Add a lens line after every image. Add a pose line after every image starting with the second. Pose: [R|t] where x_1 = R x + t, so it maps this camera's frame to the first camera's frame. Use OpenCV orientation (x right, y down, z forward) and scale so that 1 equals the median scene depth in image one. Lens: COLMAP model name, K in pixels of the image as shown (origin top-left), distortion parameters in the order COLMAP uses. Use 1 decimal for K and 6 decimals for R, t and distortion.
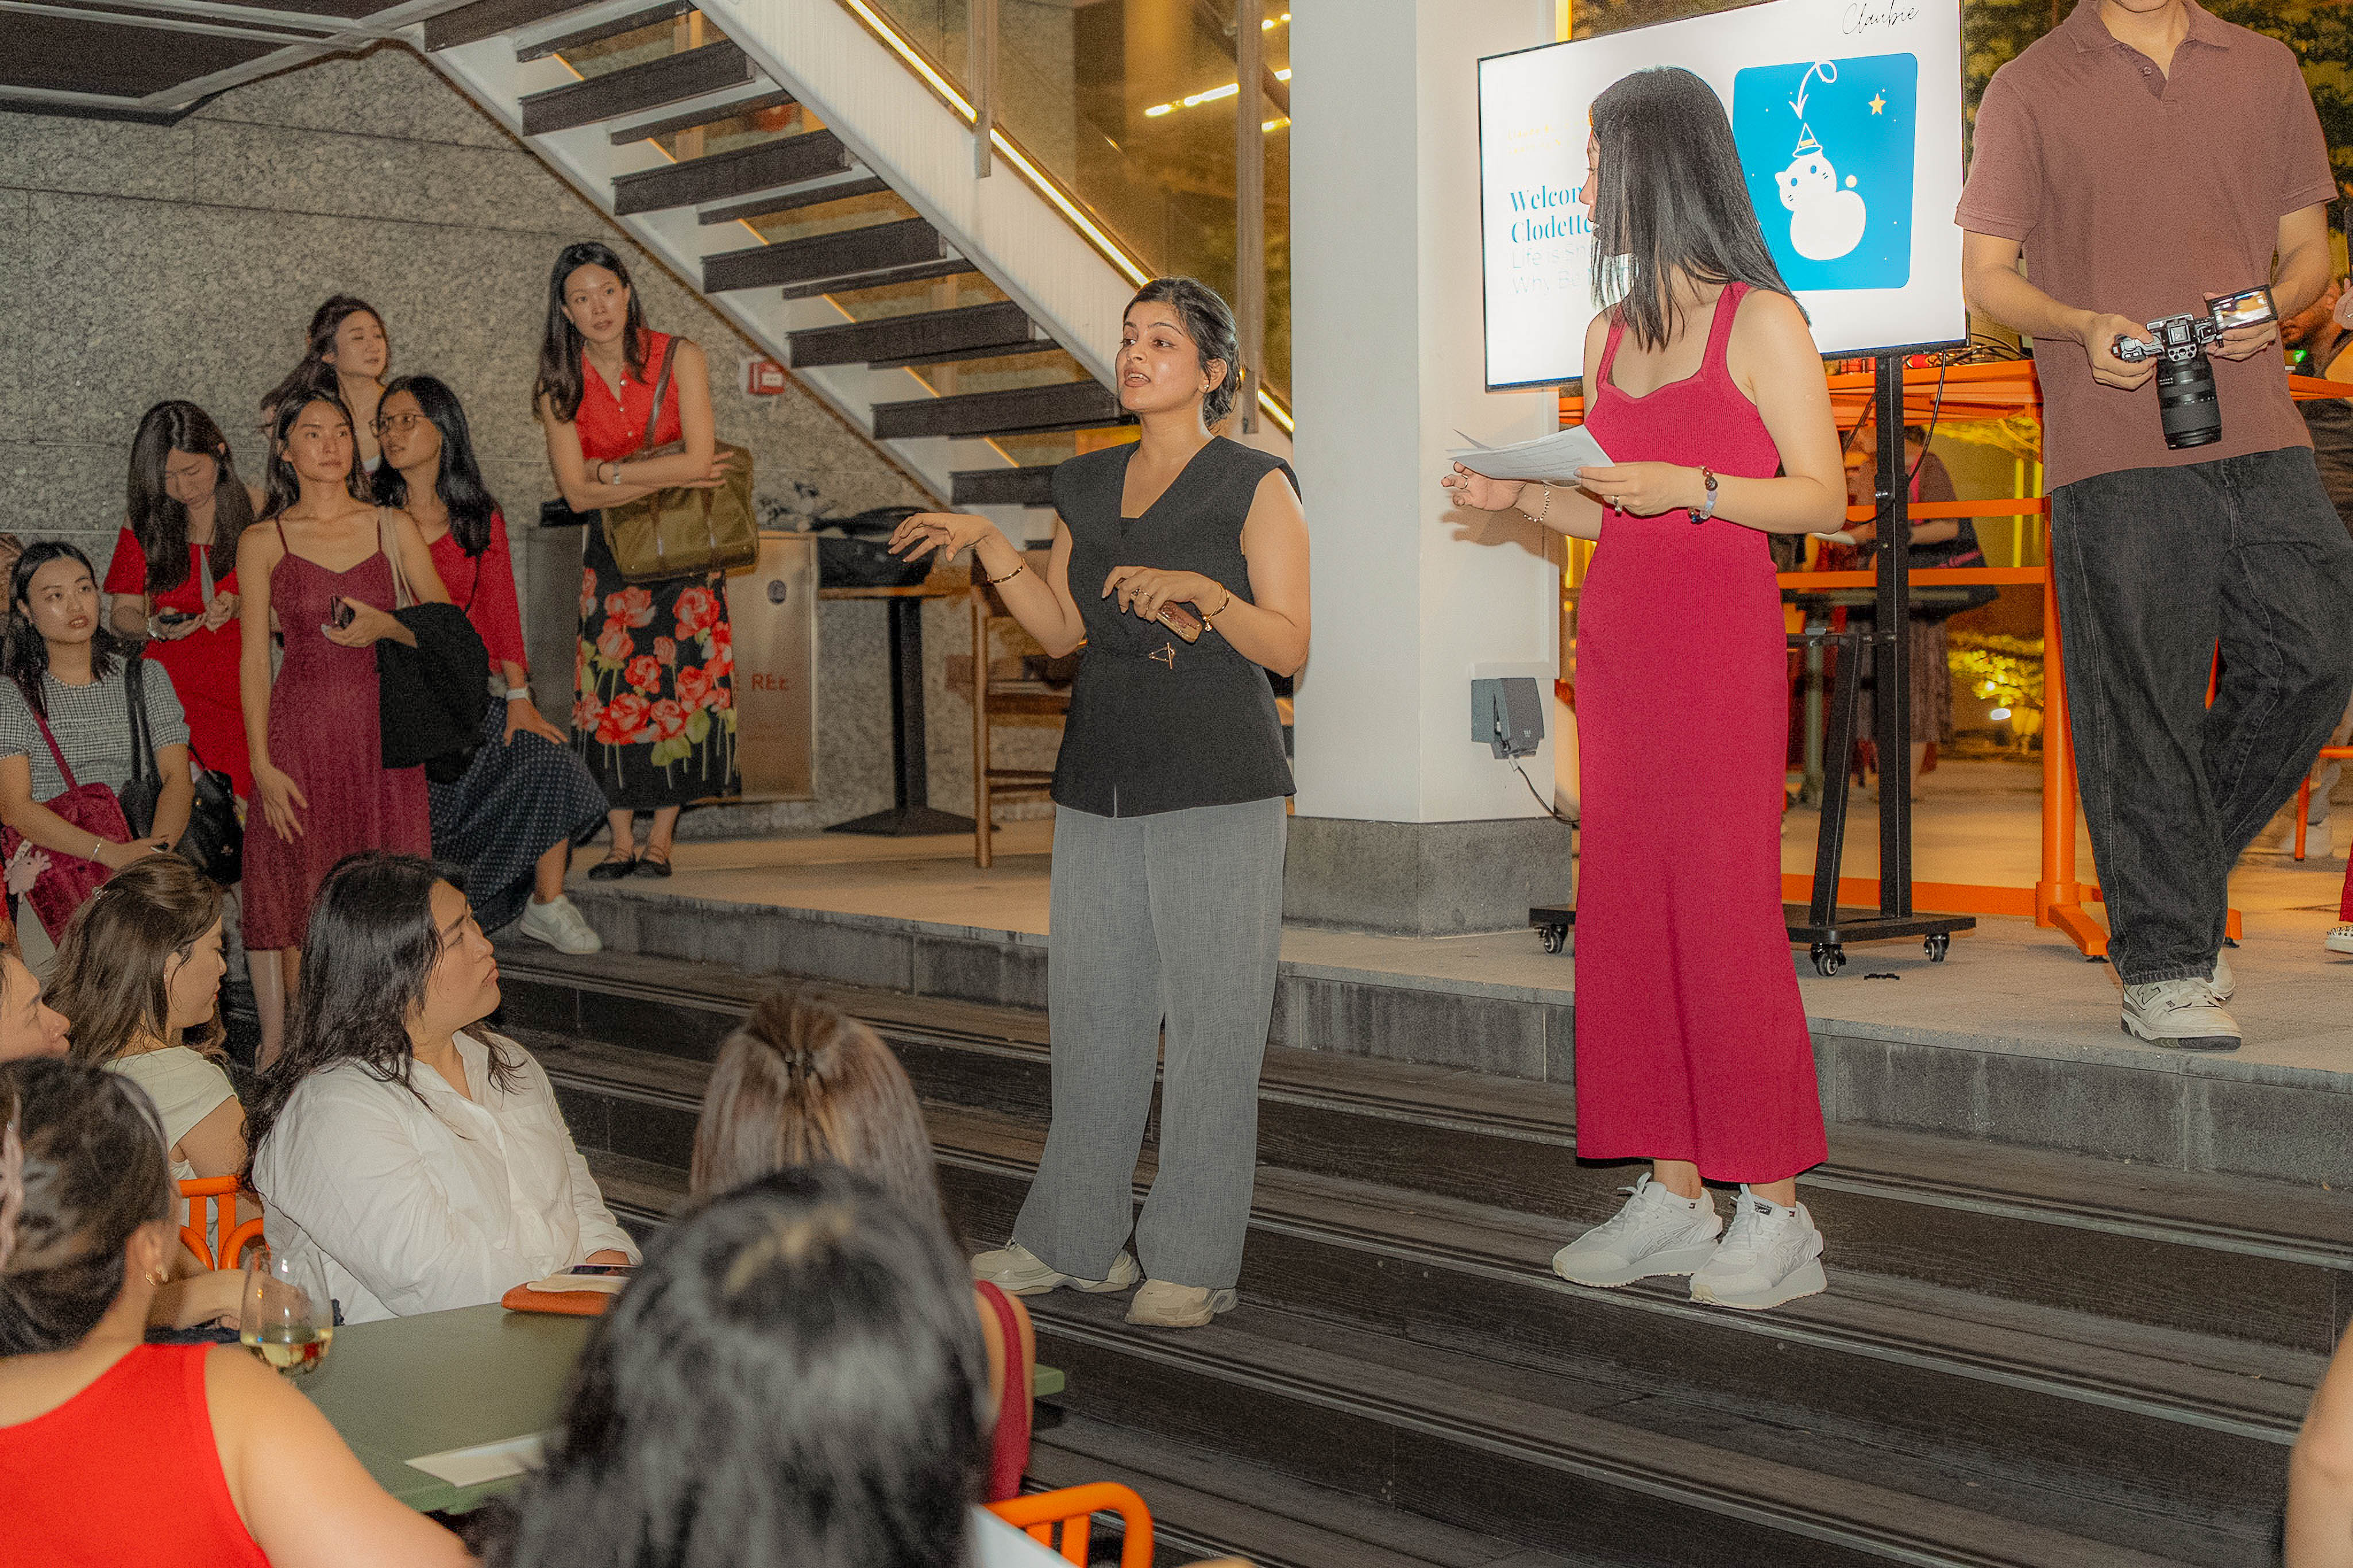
lens RADIAL K [[3289.7, 0, 1170.7], [0, 3289.7, 802.6], [0, 0, 1]] dist [-0.014370, 0.000000]
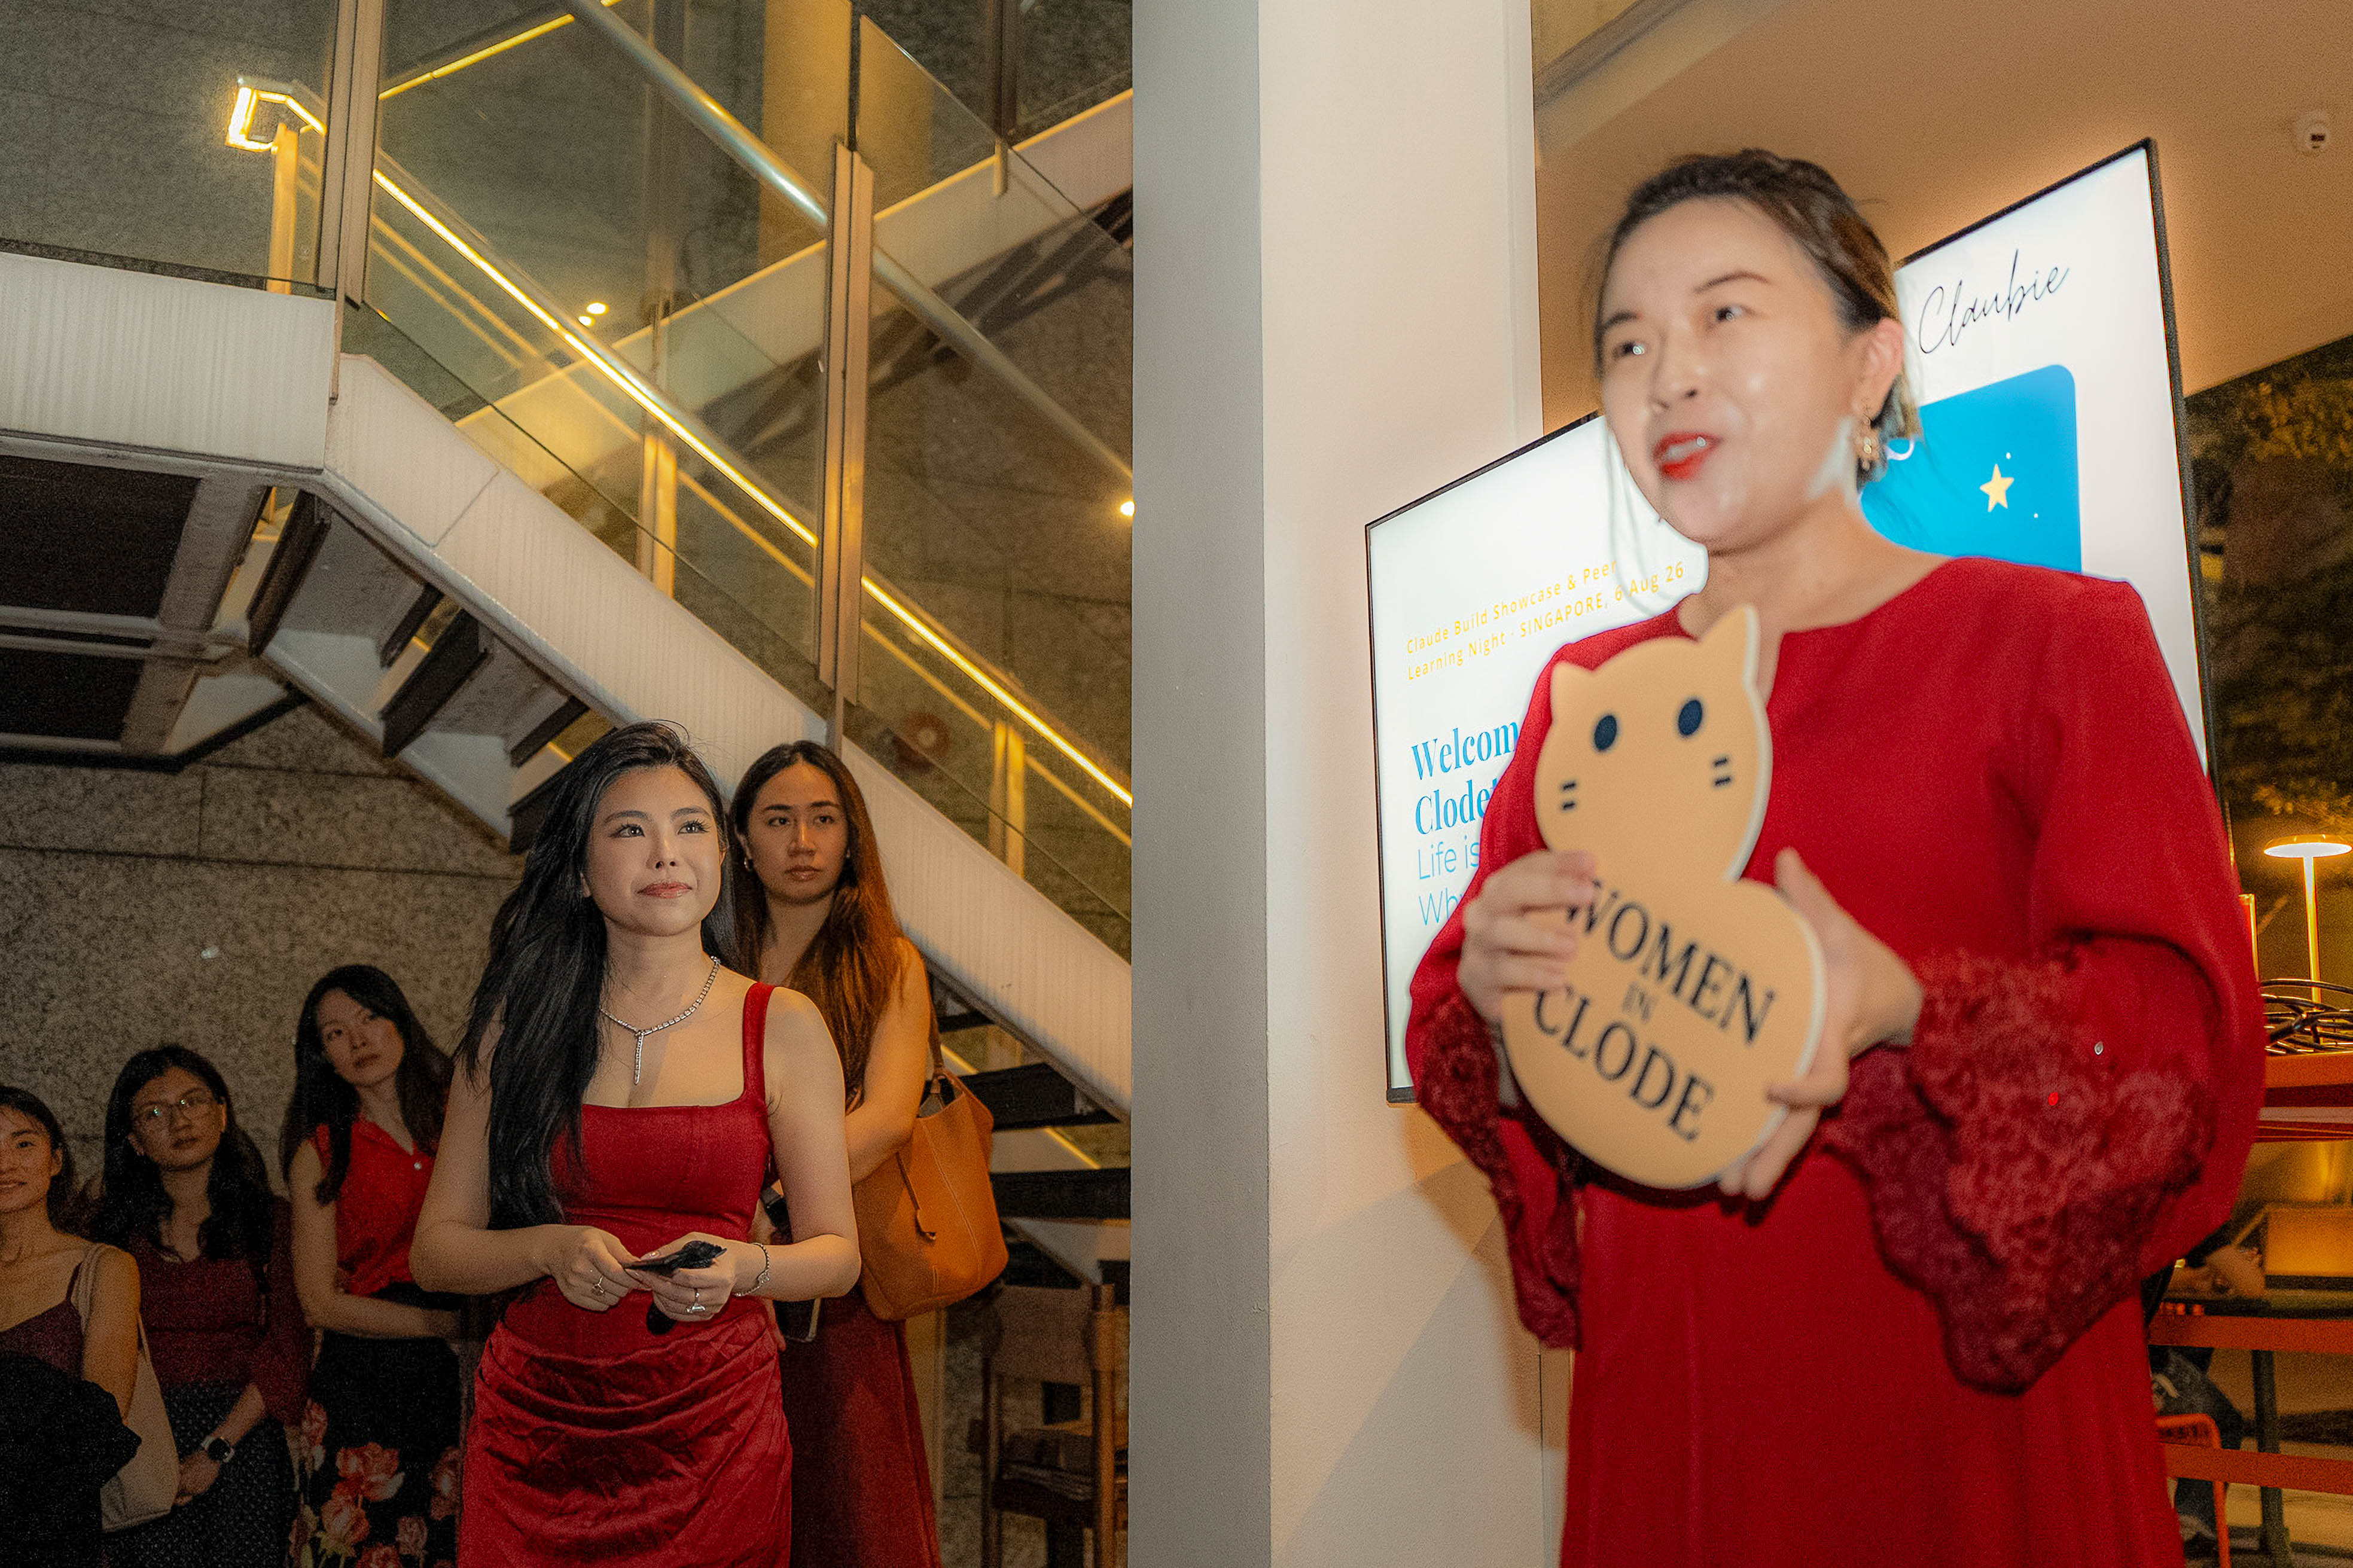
lens RADIAL K [[2488.2, 0, 1182.0], [0, 2488.2, 798.5], [0, 0, 1]] dist [0.013202, 0.000000]
pose [[0.967057, -0.033424, -0.252355, 0.124811], [-0.020975, 0.977508, -0.209851, -0.062910], [0.253693, 0.208231, 0.944605, 0.427676]]
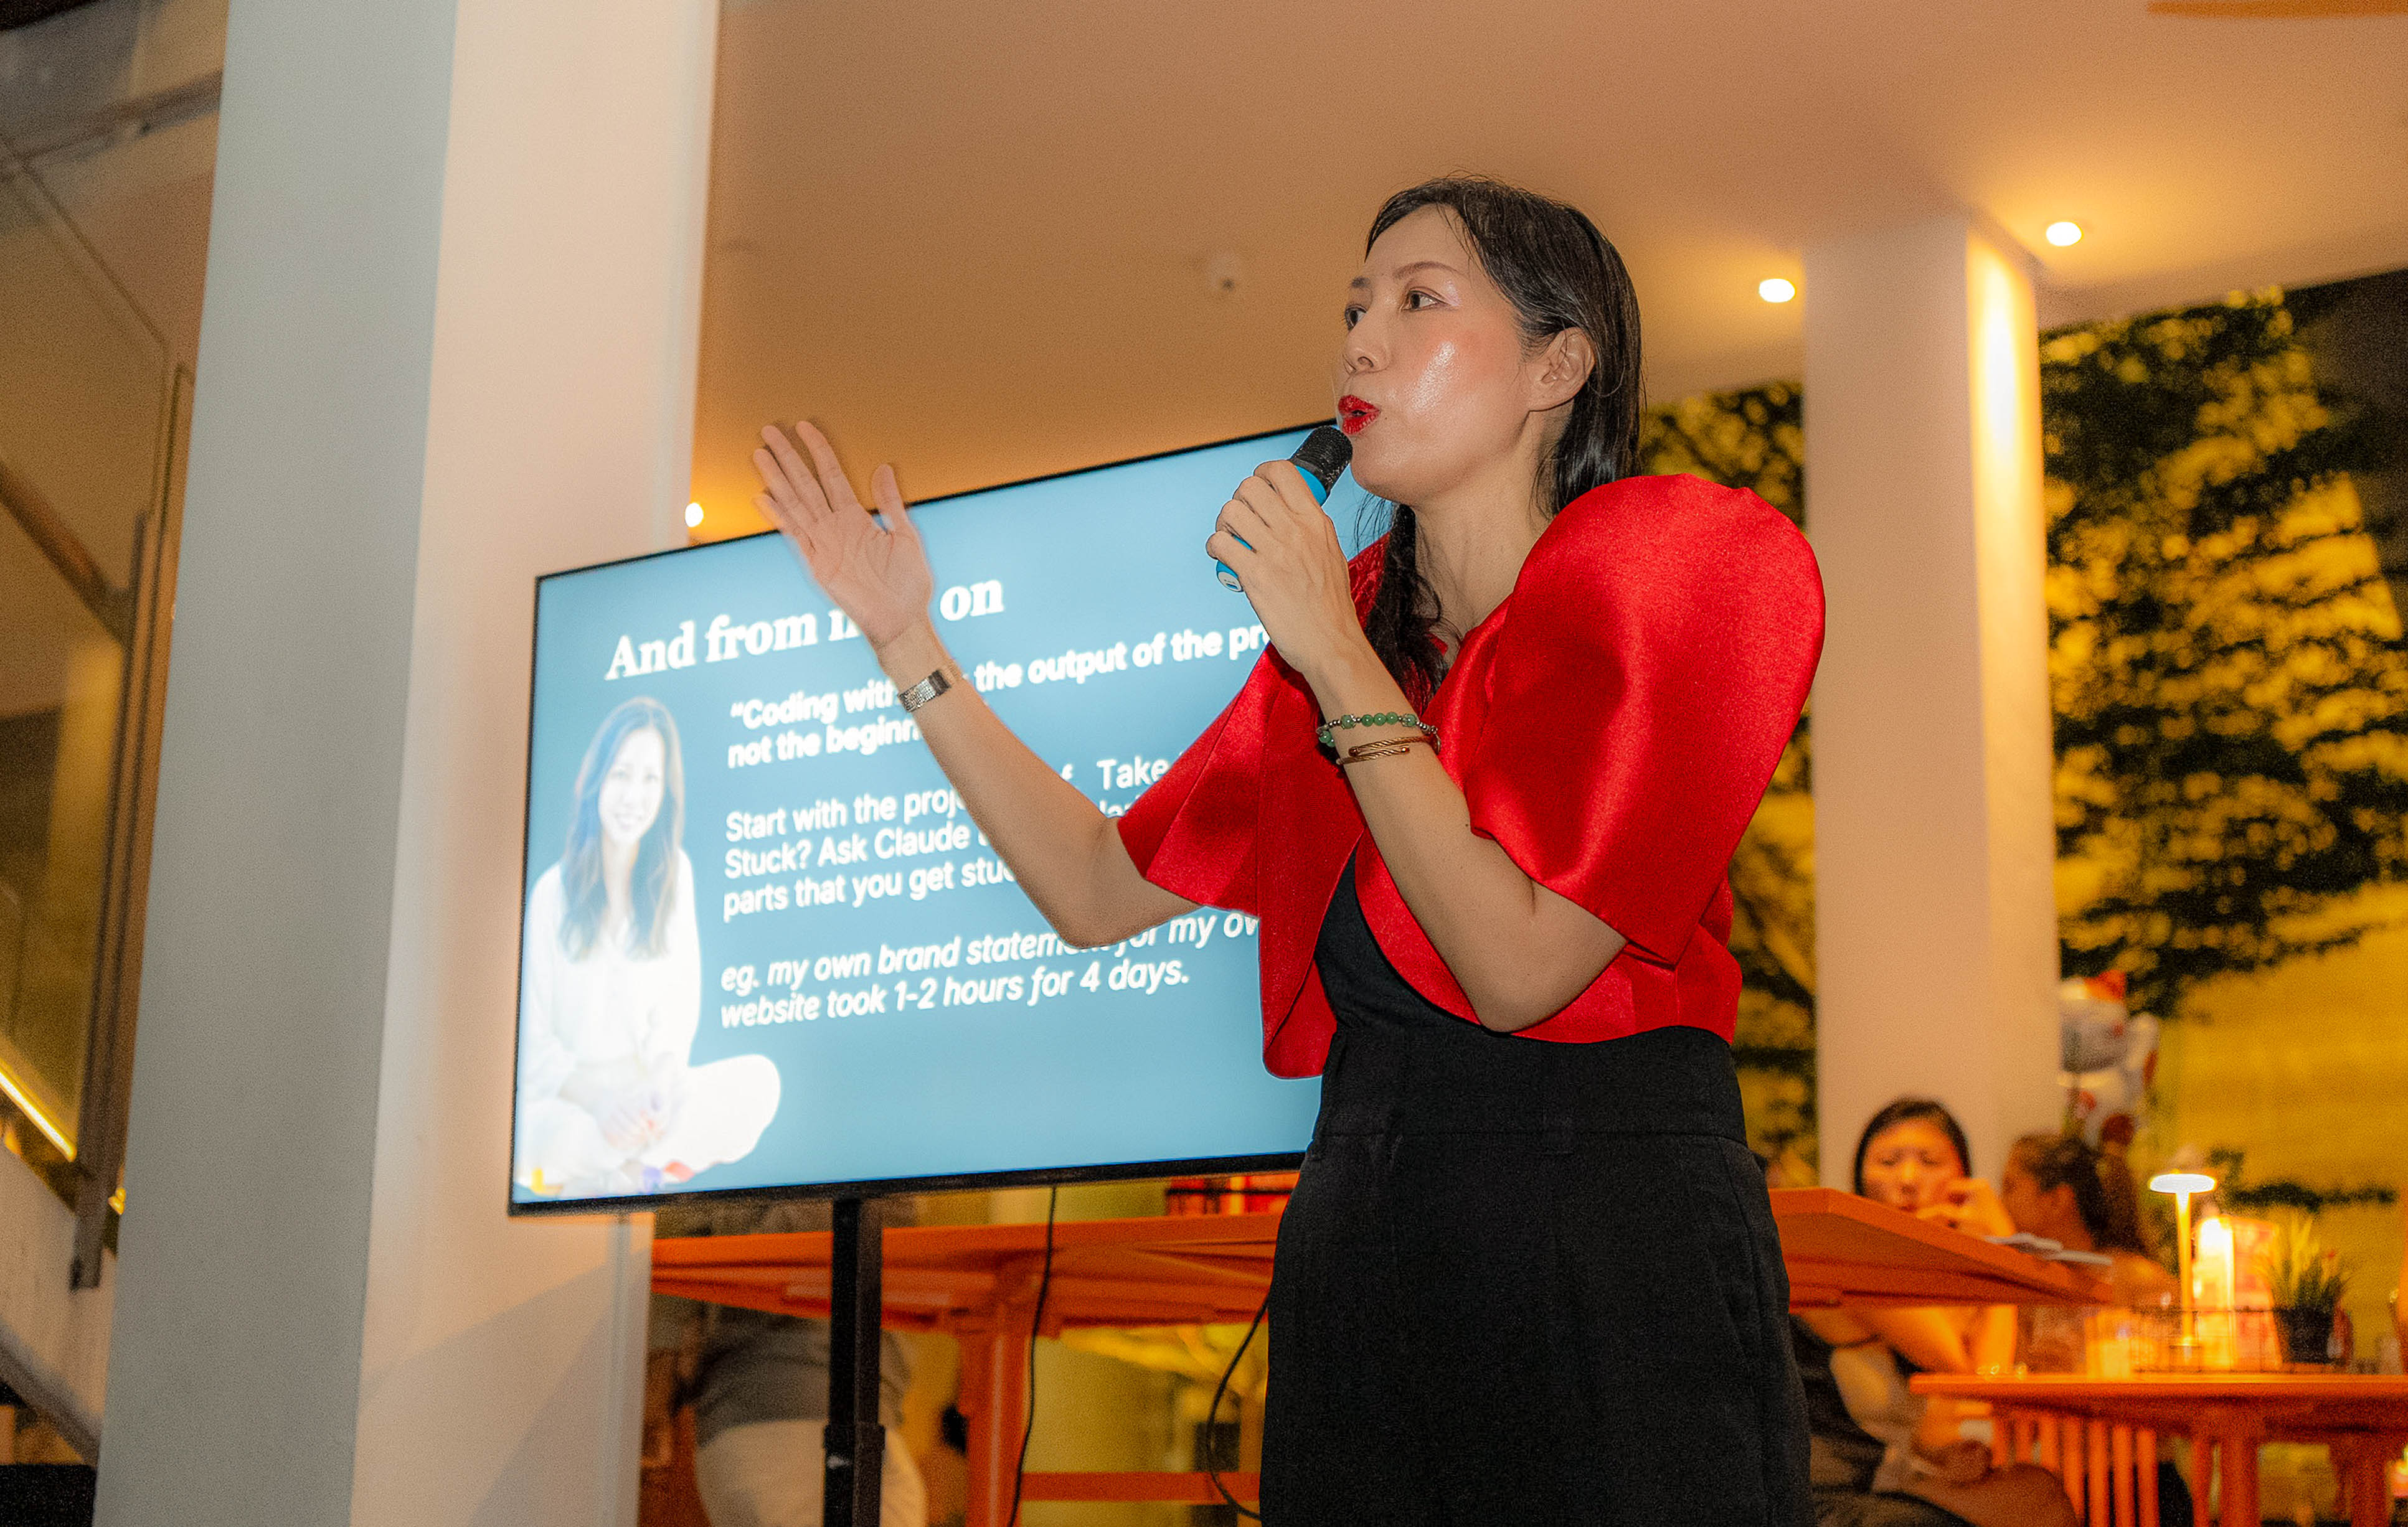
lens RADIAL K [[3582.2, 0, 1143.6], [0, 3582.2, 779.2], [0, 0, 1]] dist [-0.006799, 0.000000]
pose [[0.965465, 0.088023, 0.245213, 0.036474], [-0.018683, 0.962165, -0.271826, -0.030488], [-0.259862, 0.257857, 0.930581, 0.328830]]
